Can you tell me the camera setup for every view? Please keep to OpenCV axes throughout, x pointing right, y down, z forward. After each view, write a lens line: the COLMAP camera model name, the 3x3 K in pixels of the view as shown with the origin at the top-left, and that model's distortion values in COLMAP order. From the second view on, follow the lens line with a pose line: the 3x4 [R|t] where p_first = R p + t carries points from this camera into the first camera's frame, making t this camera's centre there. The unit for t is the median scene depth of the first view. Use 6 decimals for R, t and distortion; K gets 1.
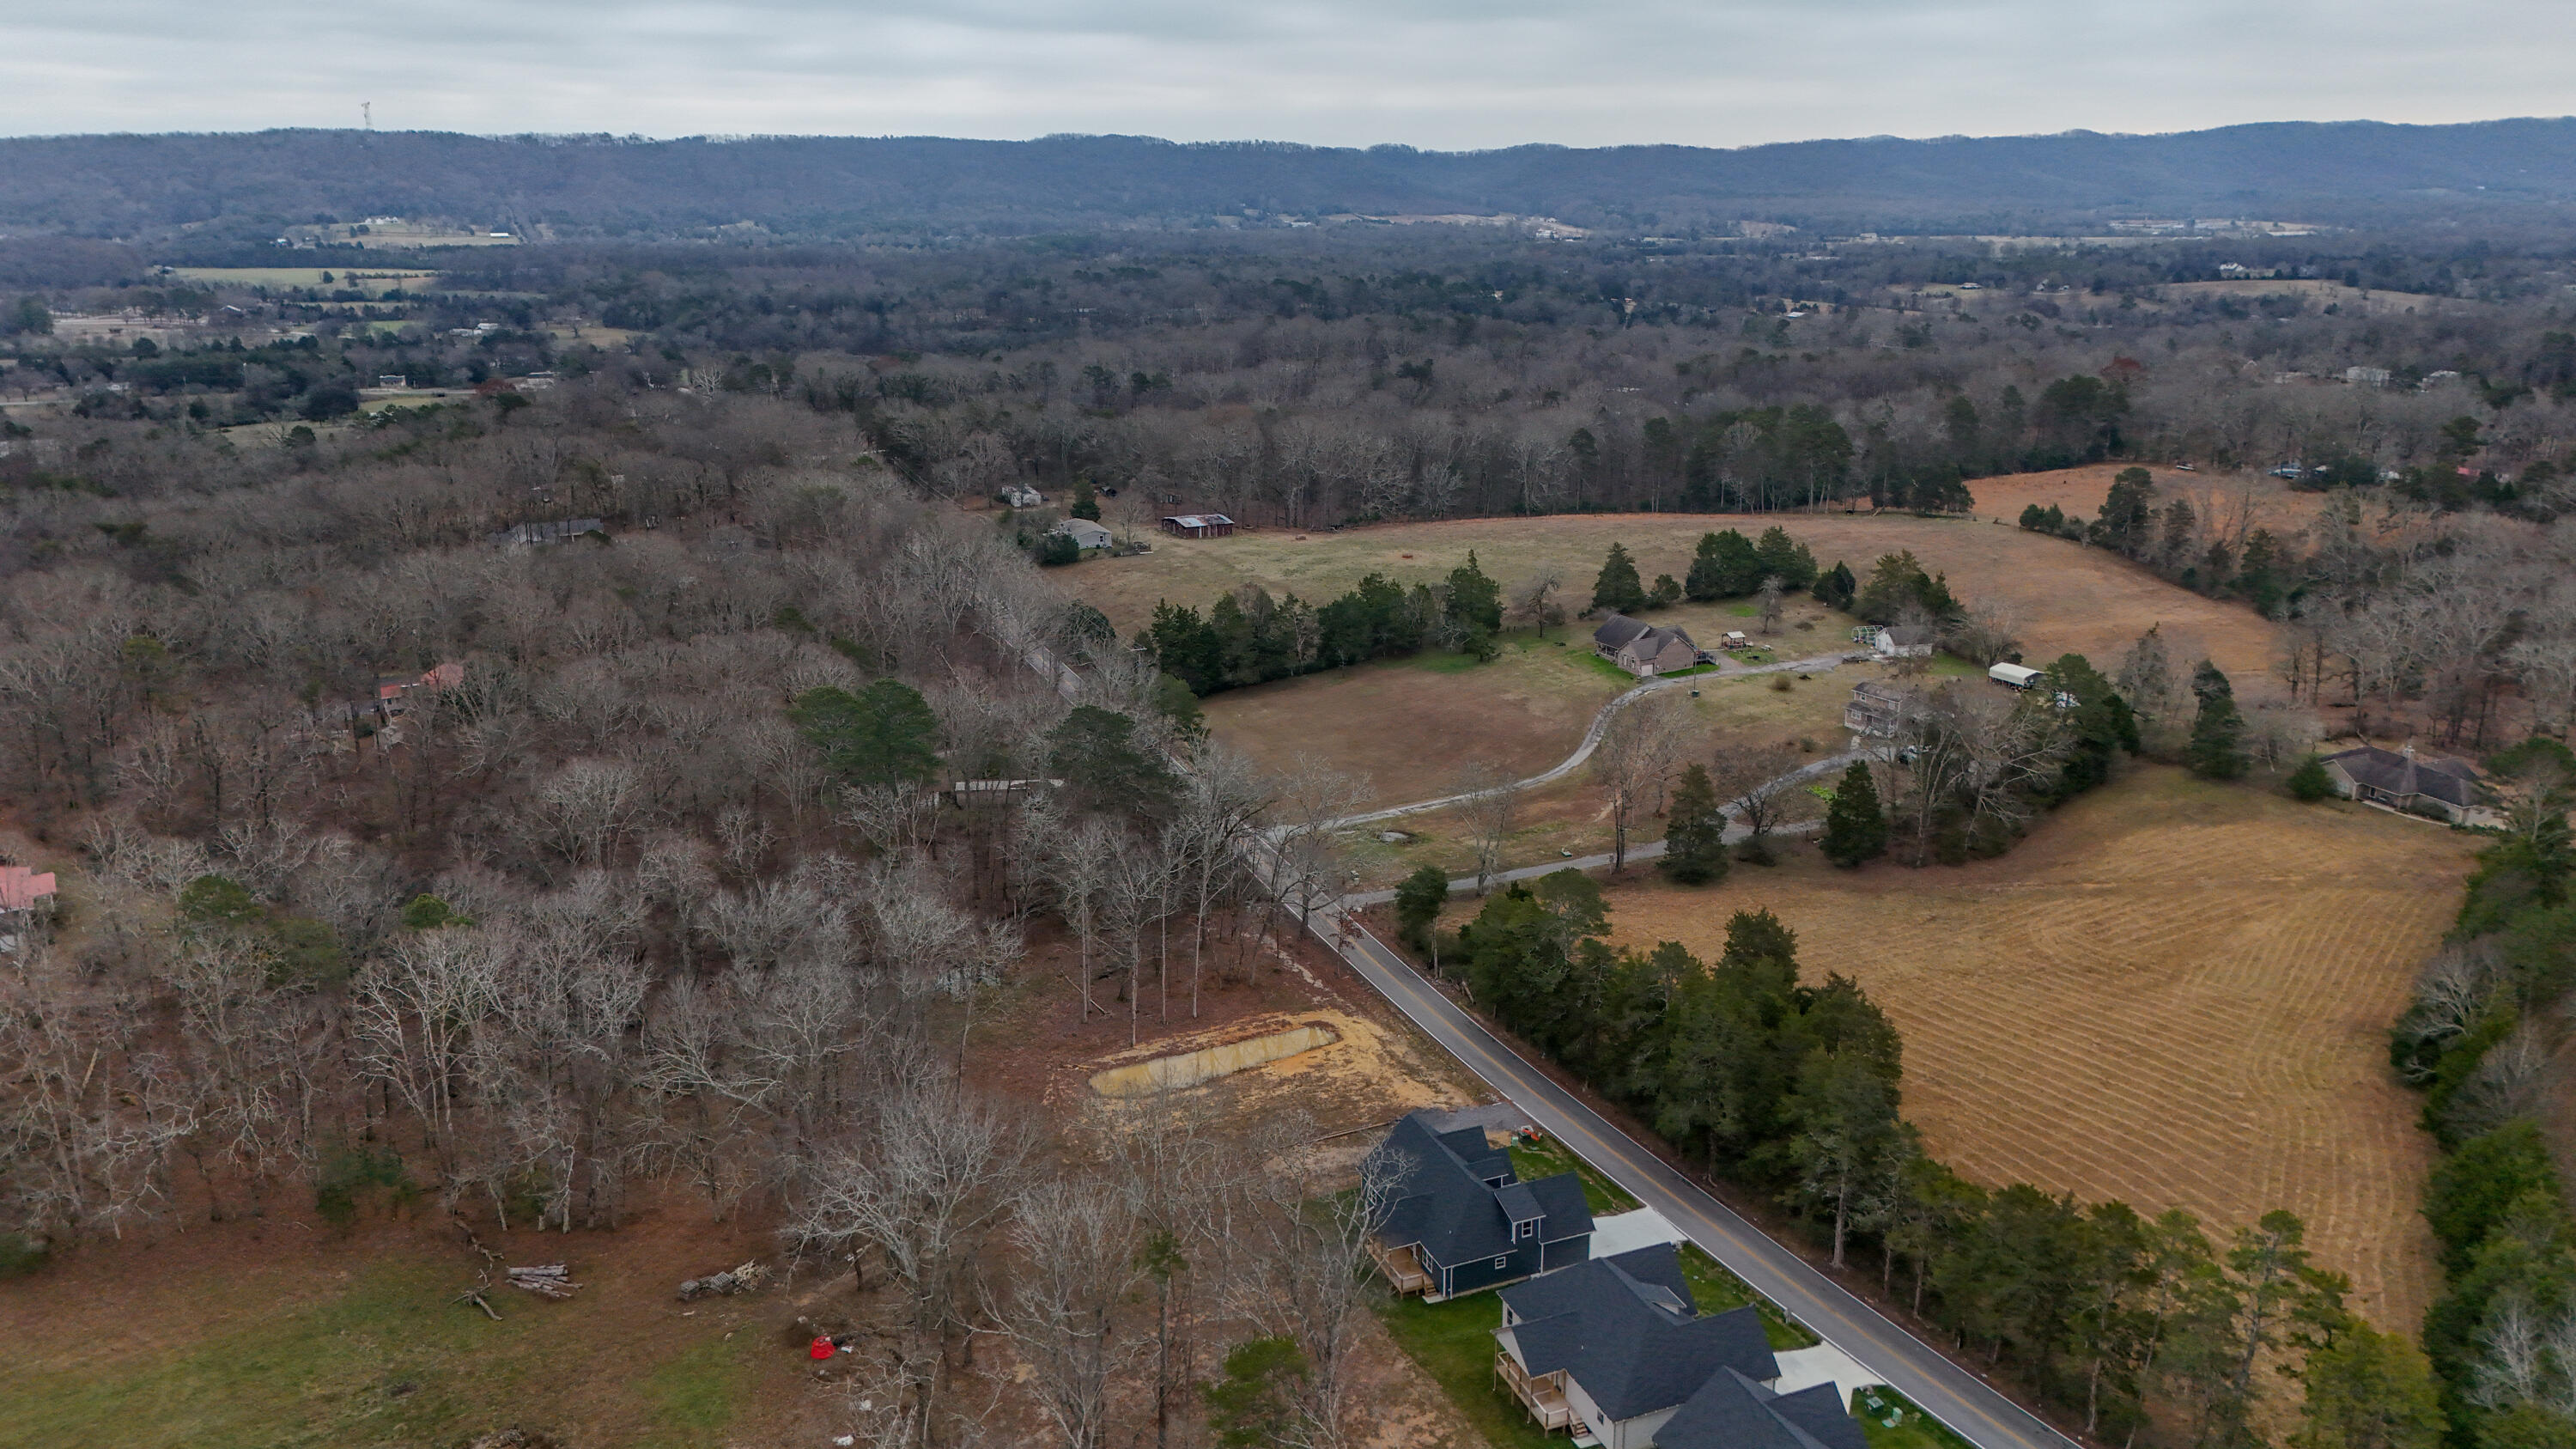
lens RADIAL K [[1865.5, 0, 1296.9], [0, 1865.5, 731.9], [0, 0, 1]] dist [0.079418, -0.075659]
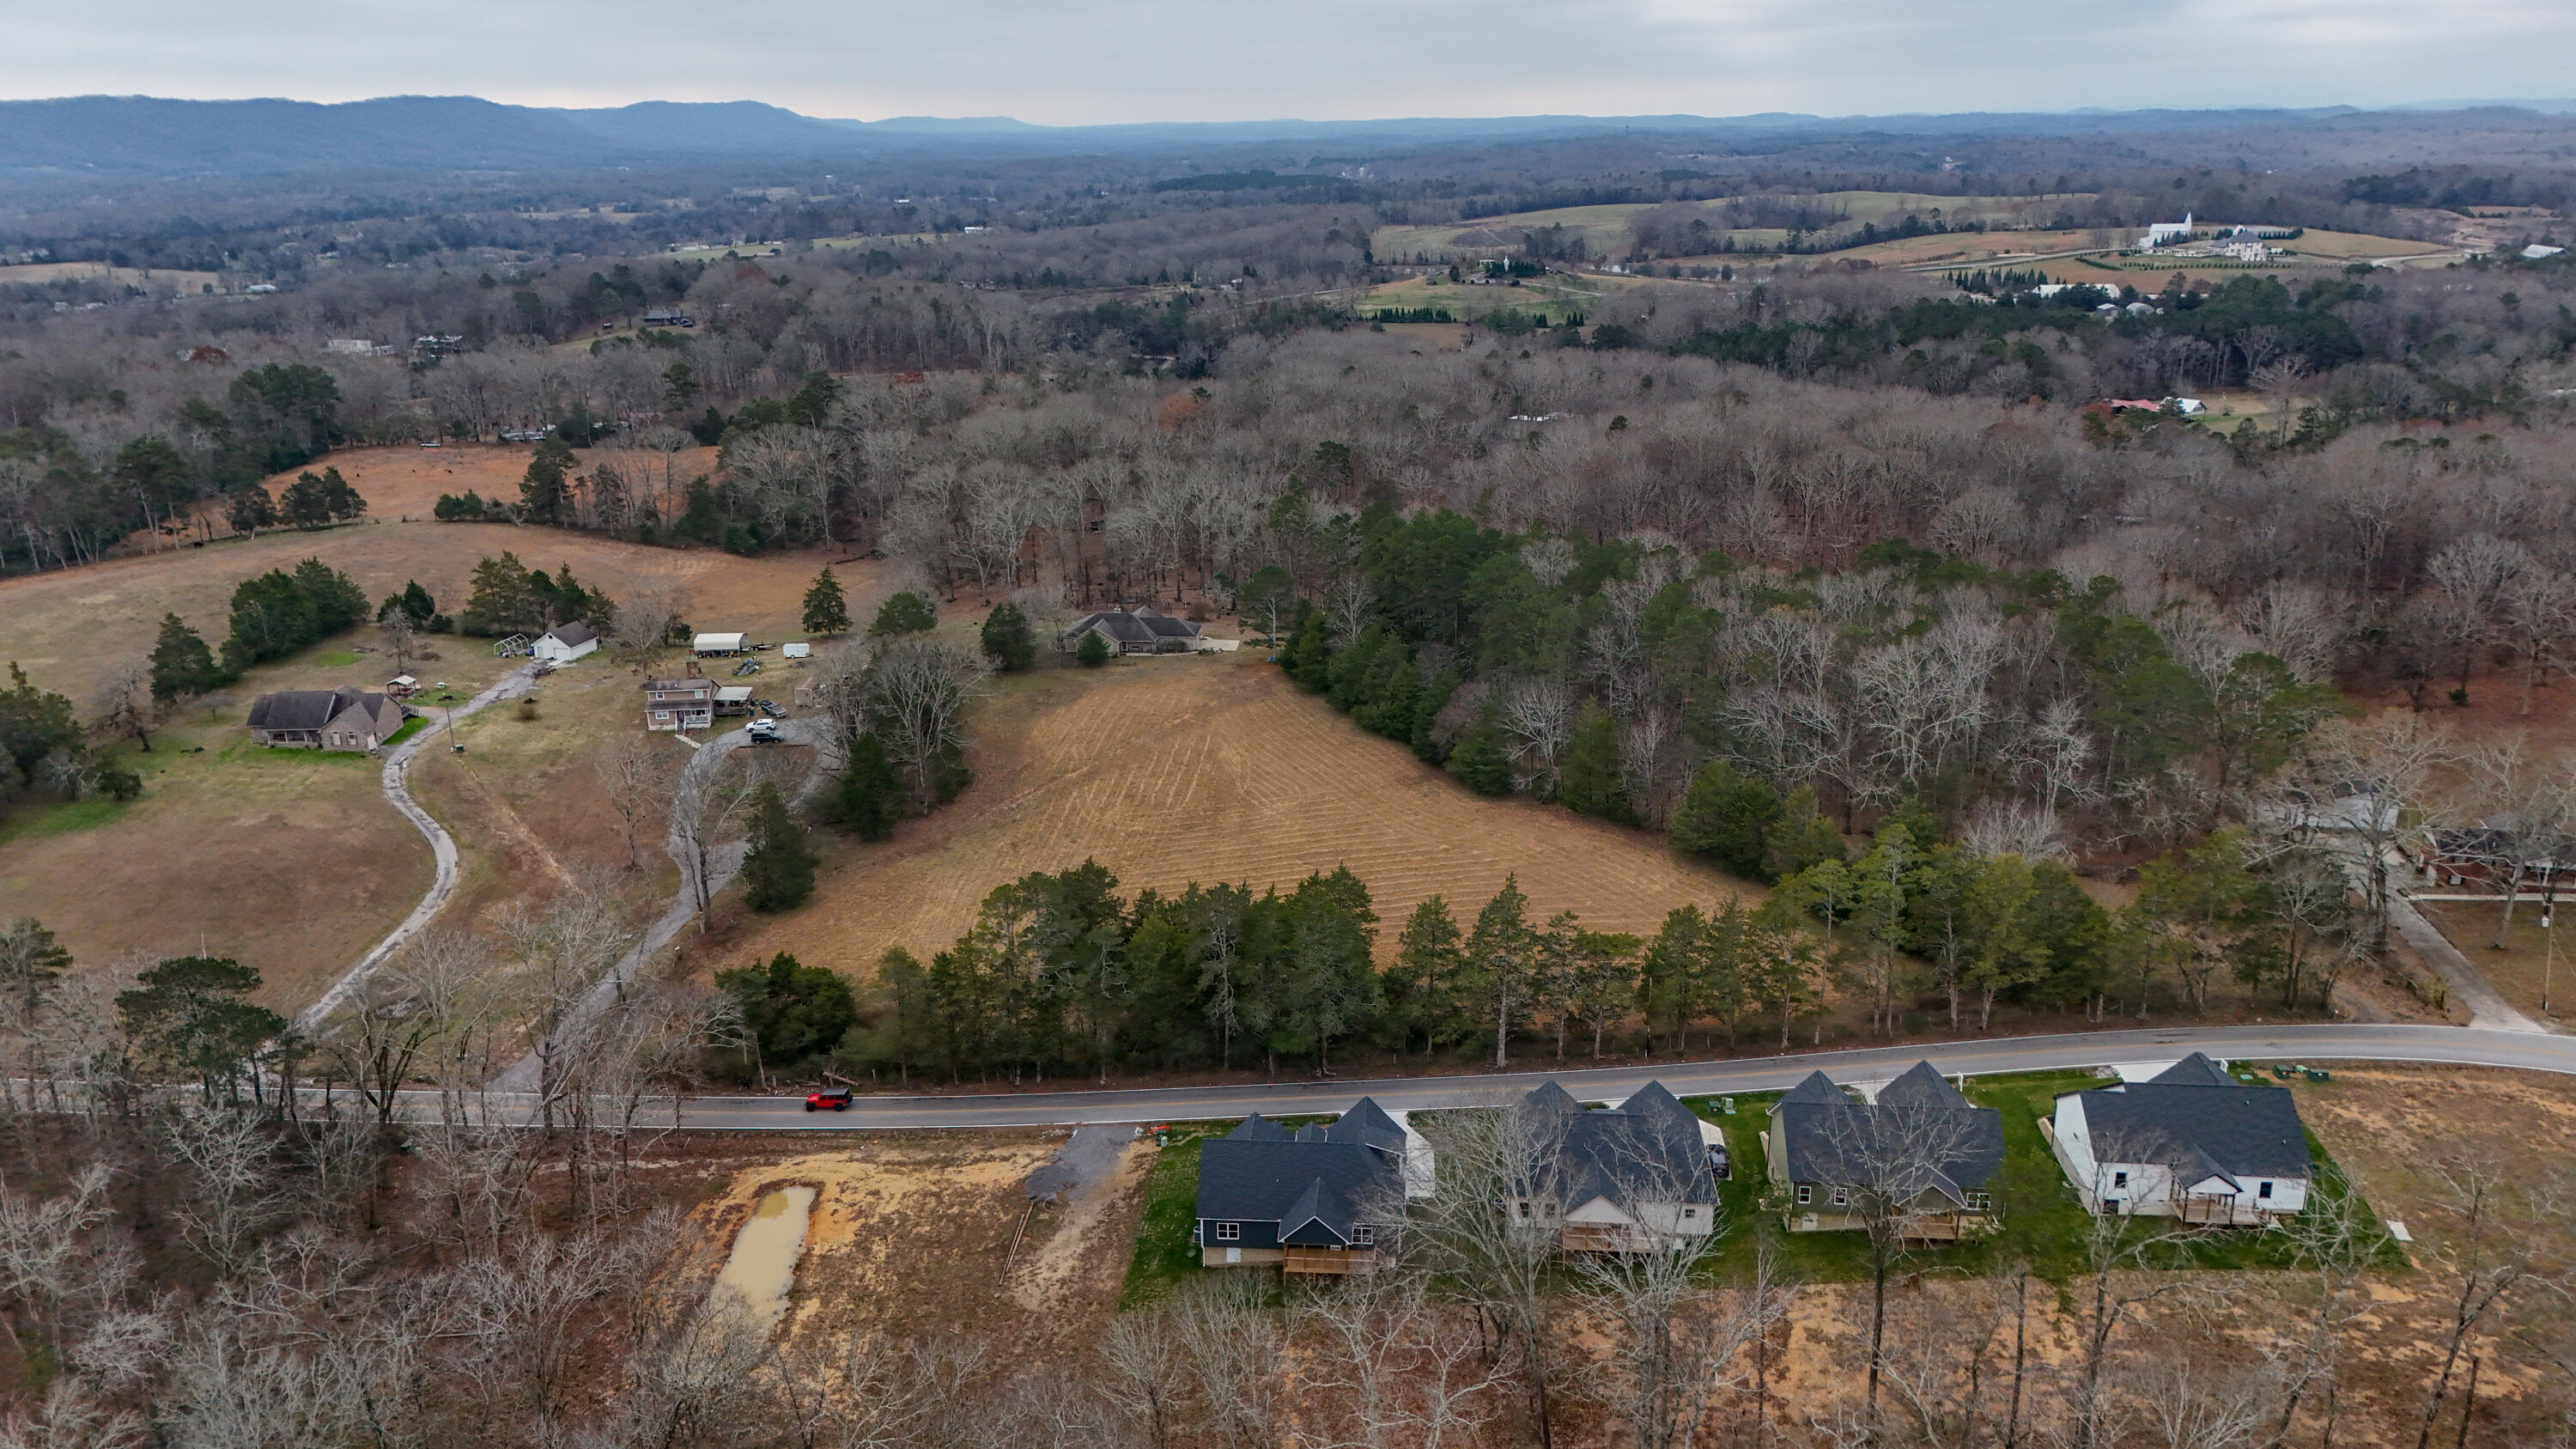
lens RADIAL K [[1865.5, 0, 1296.9], [0, 1865.5, 731.9], [0, 0, 1]] dist [0.079418, -0.075659]
pose [[0.448048, -0.273813, 0.851046, -0.303149], [0.264502, 0.949925, 0.166374, -0.061184], [-0.853986, 0.150560, 0.498036, 0.211956]]
